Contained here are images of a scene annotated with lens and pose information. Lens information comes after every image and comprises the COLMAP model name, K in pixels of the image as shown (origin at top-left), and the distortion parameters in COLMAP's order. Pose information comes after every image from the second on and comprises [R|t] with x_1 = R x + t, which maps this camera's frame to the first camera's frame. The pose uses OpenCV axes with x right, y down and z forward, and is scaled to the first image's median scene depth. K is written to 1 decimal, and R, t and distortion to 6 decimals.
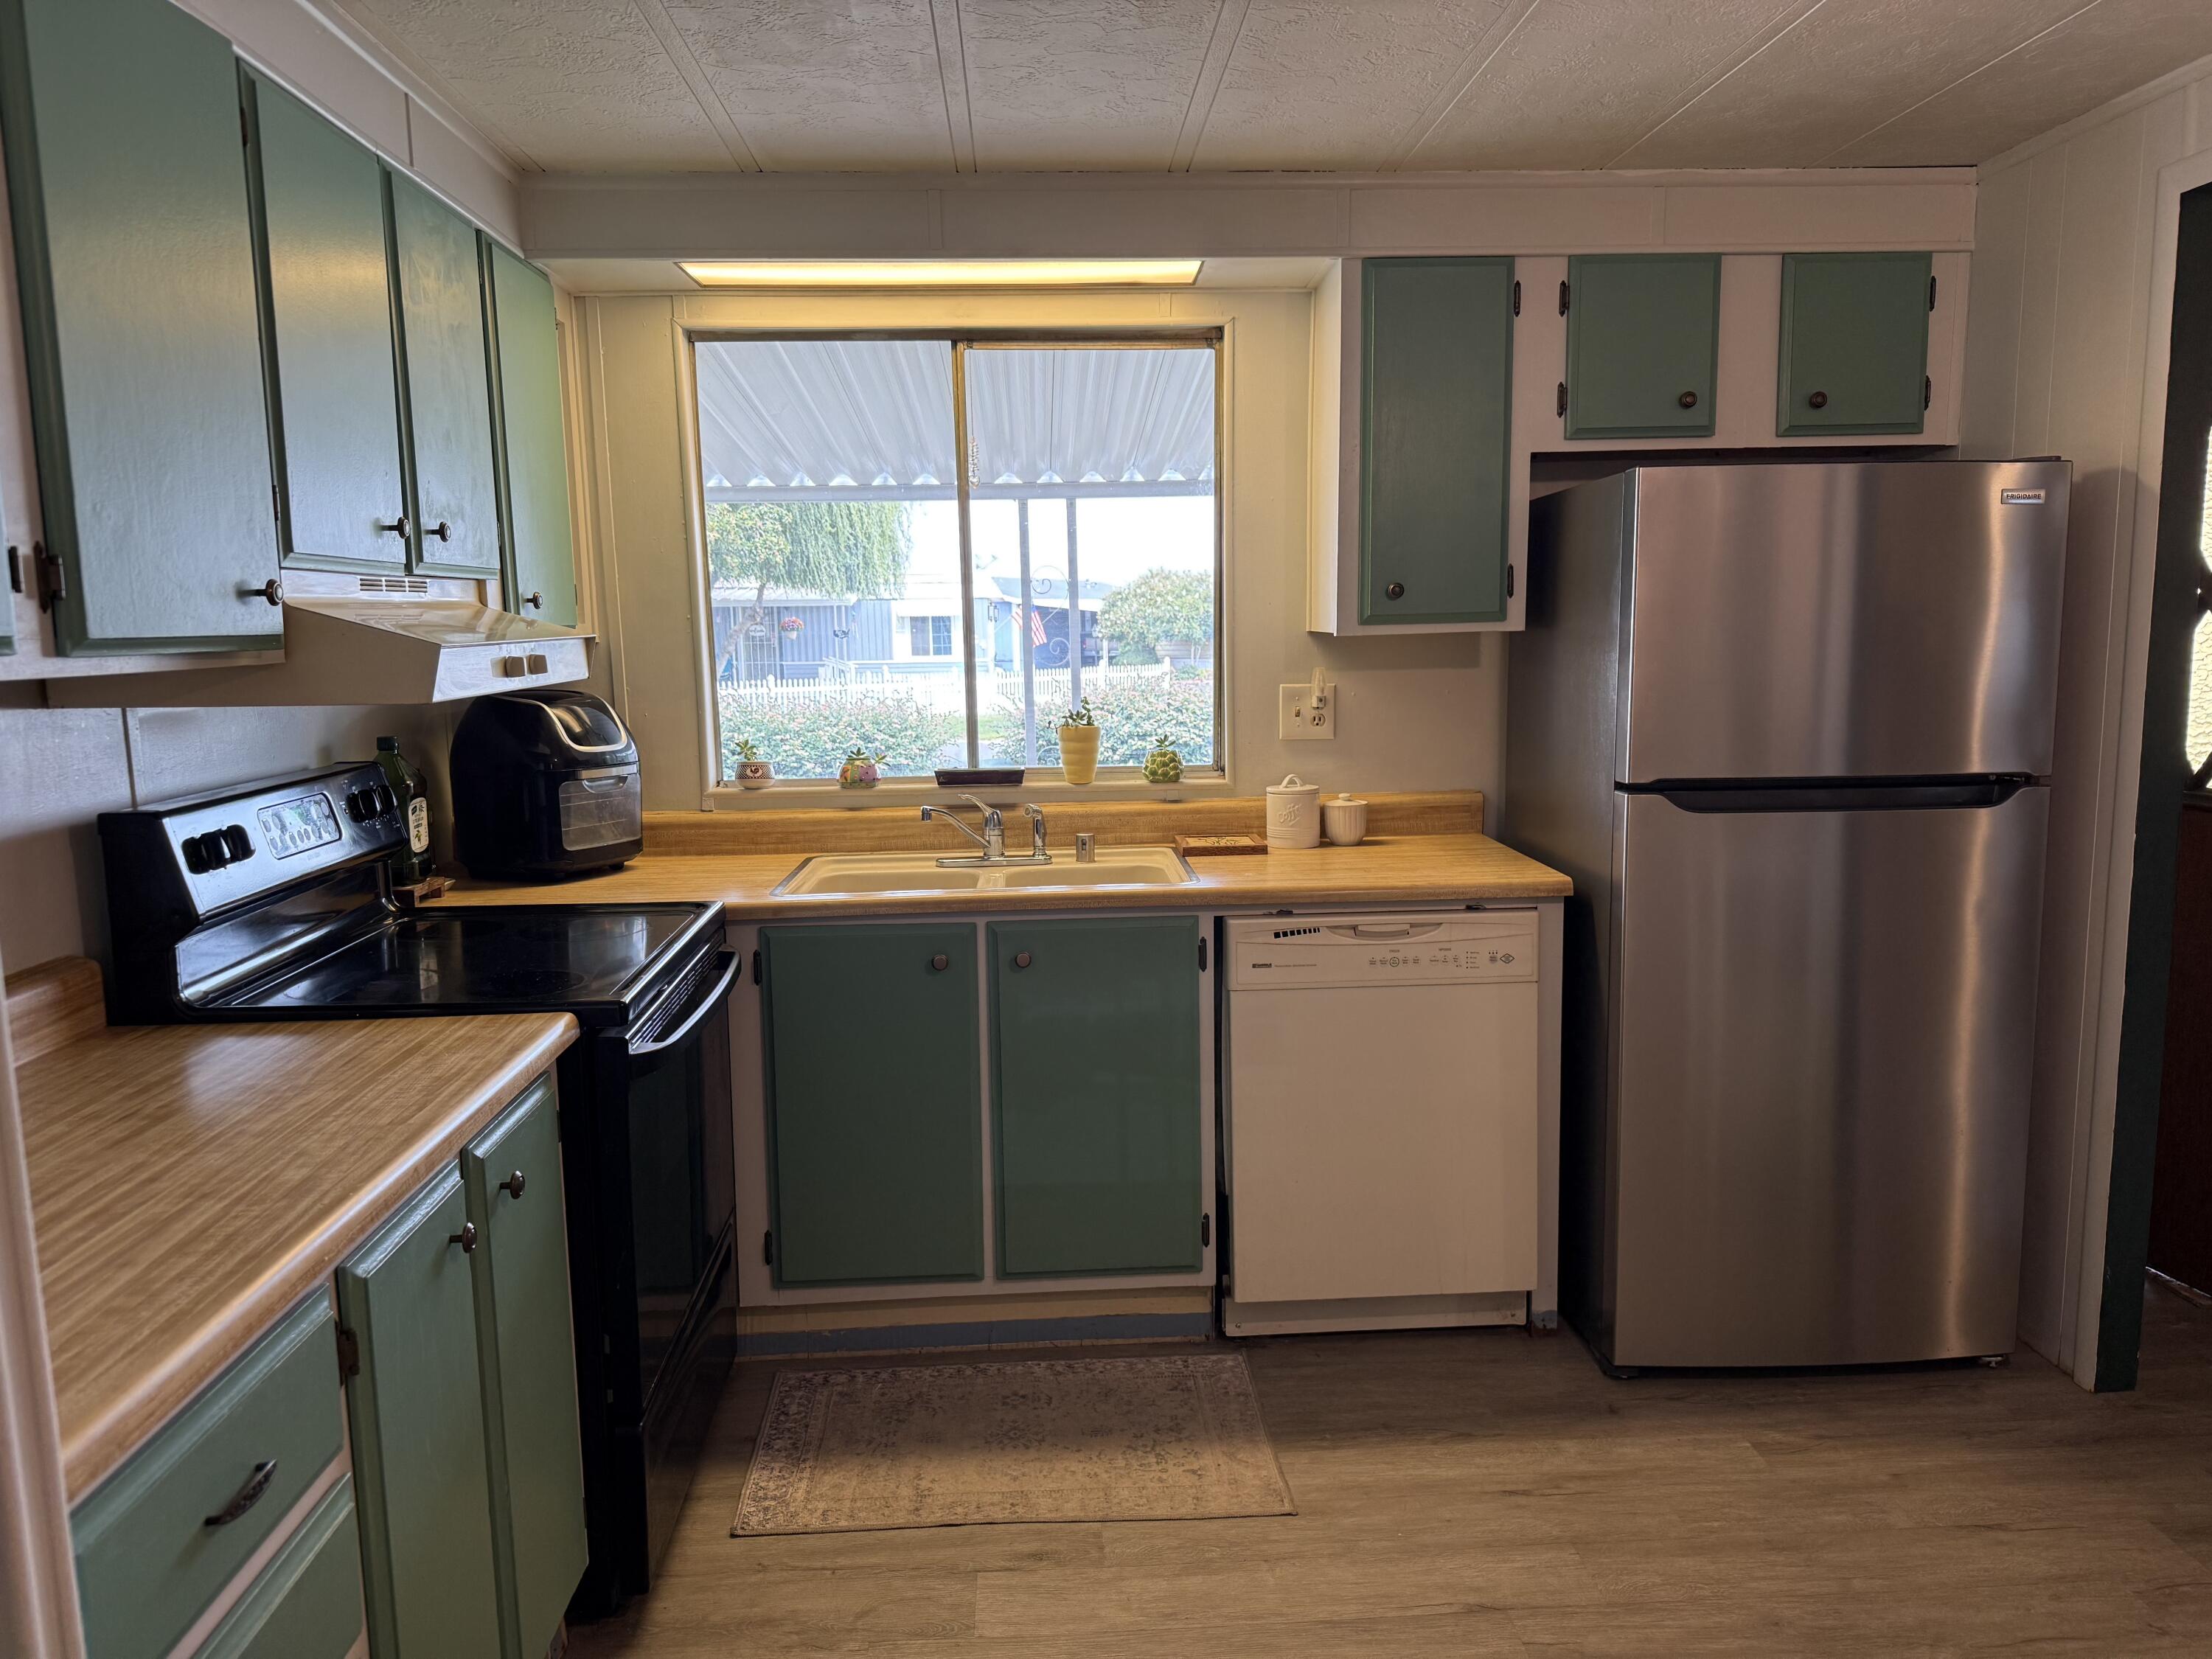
lens RADIAL K [[1546.7, 0, 1106.0], [0, 1546.7, 829.5], [0, 0, 1]] dist [0.139779, -0.253611]
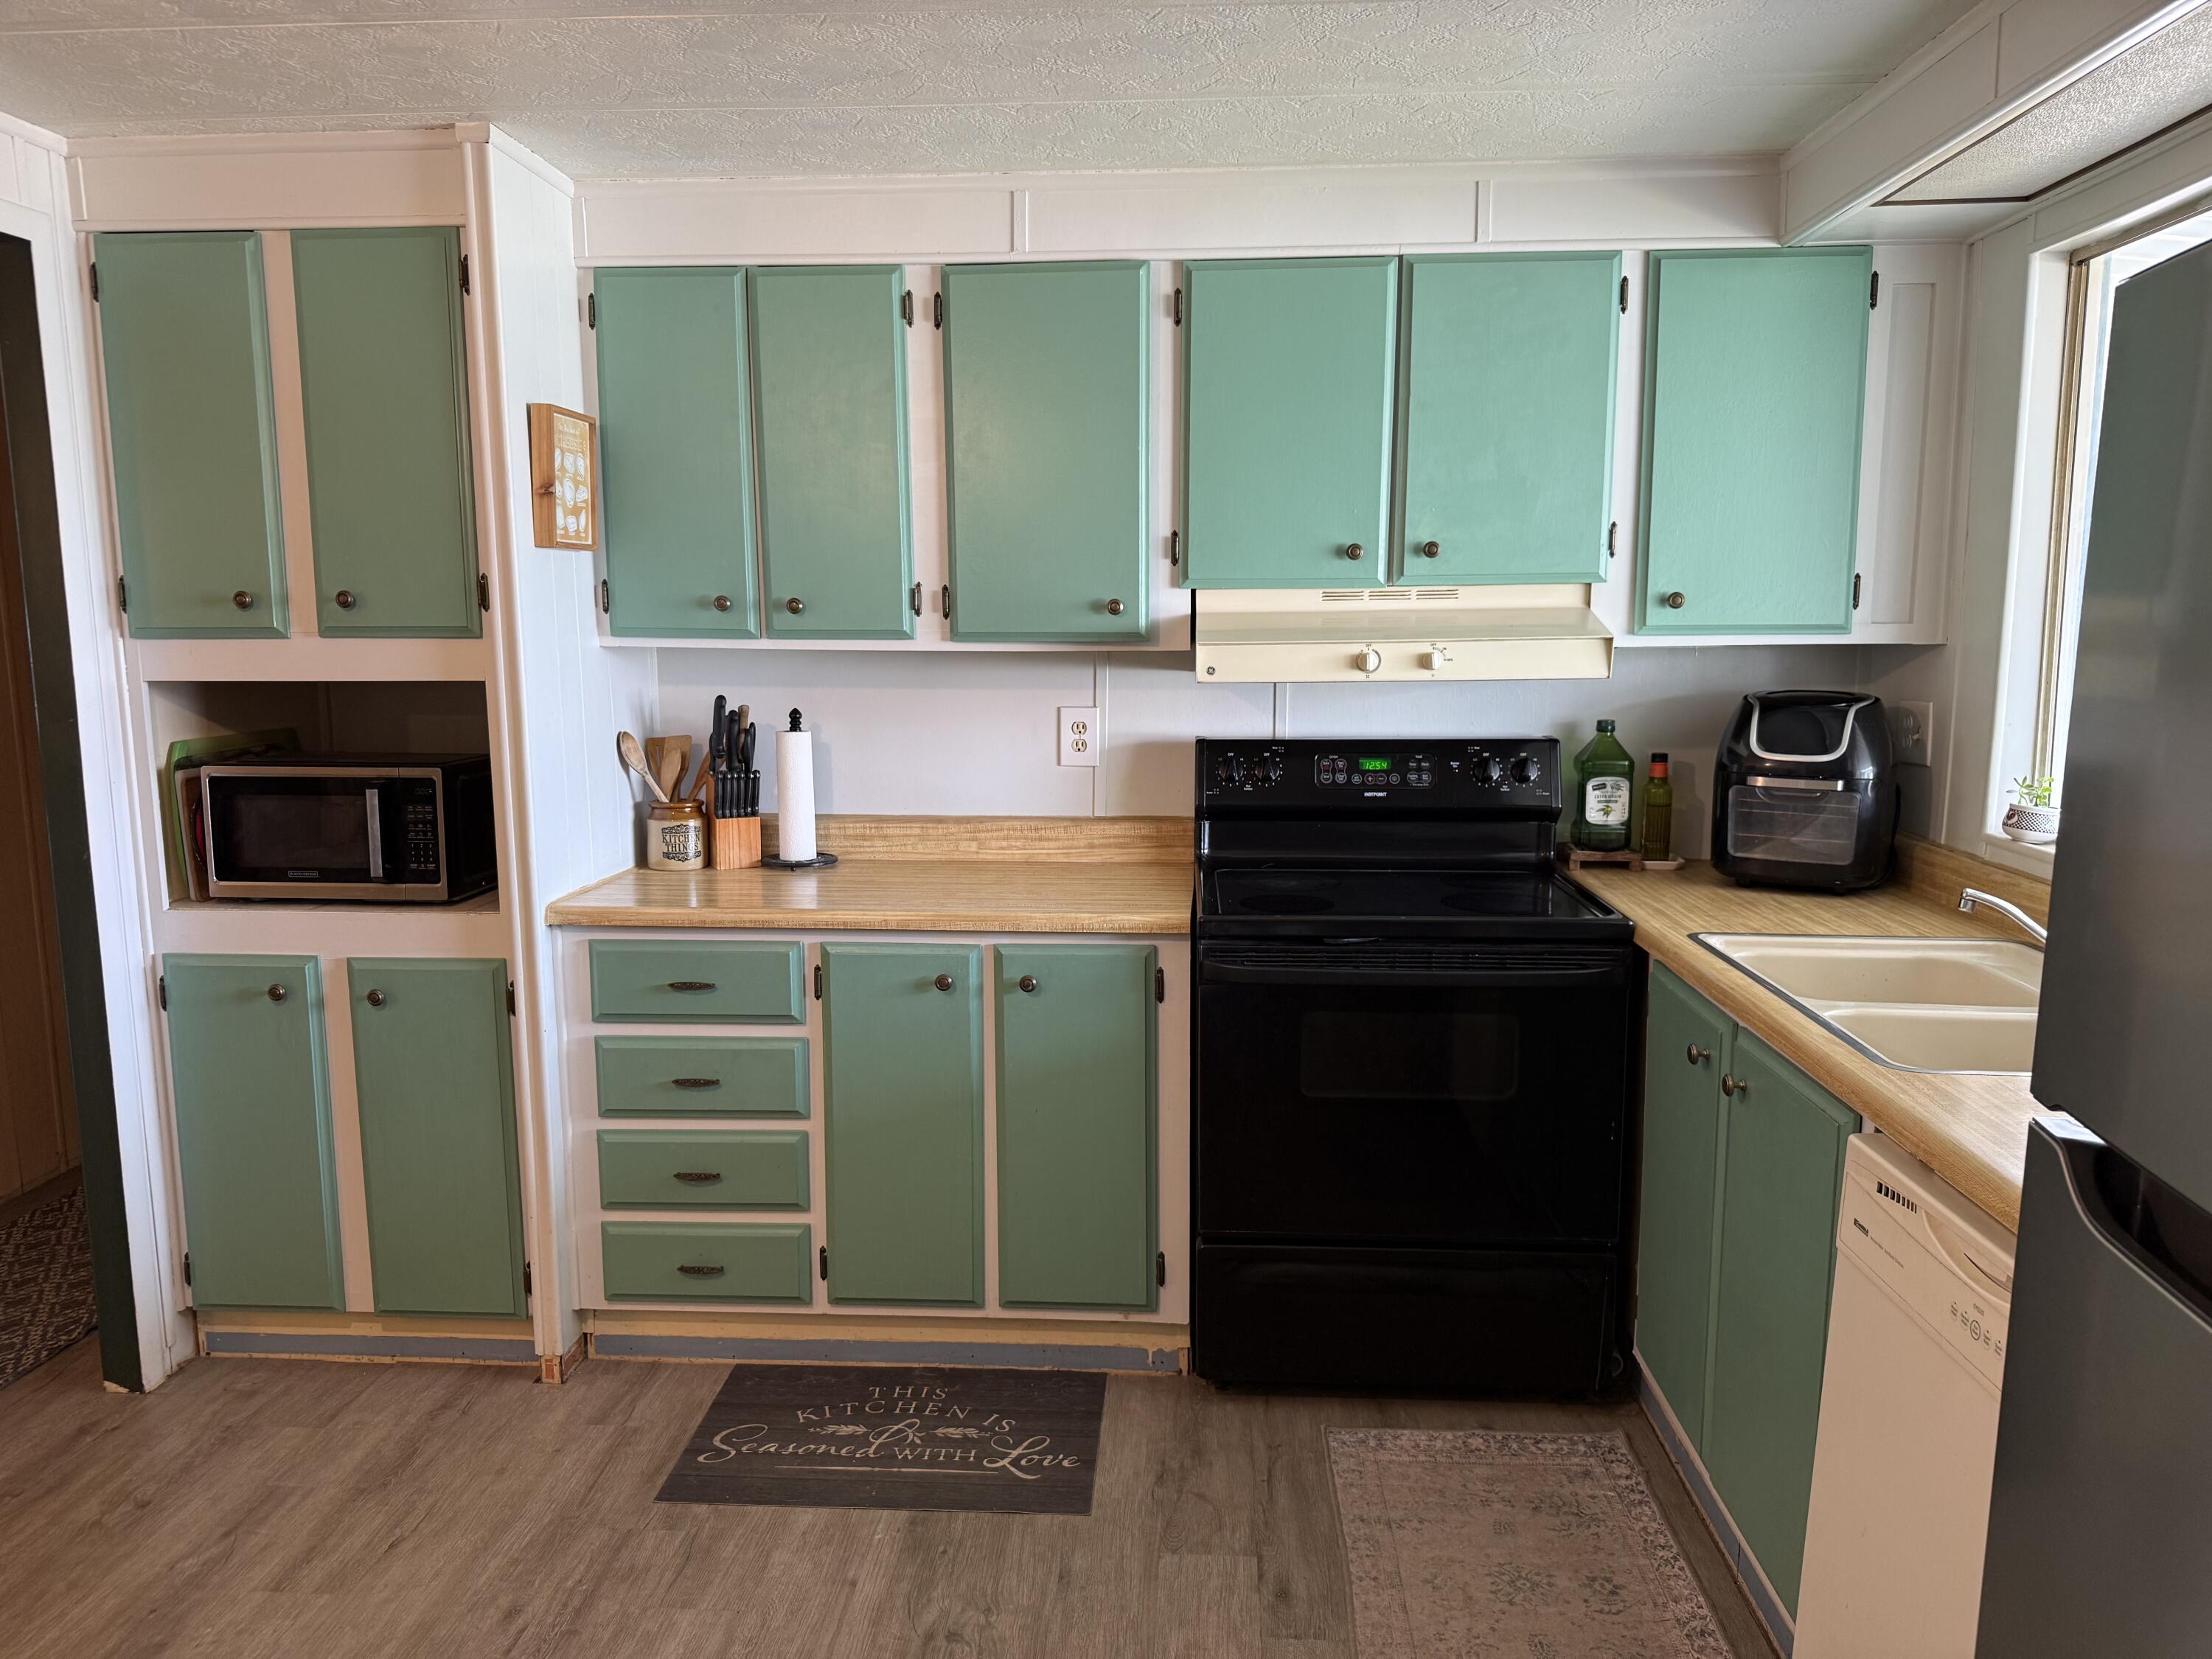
lens RADIAL K [[1546.7, 0, 1106.0], [0, 1546.7, 829.5], [0, 0, 1]] dist [0.139779, -0.253611]
pose [[-0.107651, 0.159011, -0.981390, 0.861198], [-0.124700, 0.977171, 0.172006, -0.158413], [0.986337, 0.140896, -0.085365, 0.917255]]
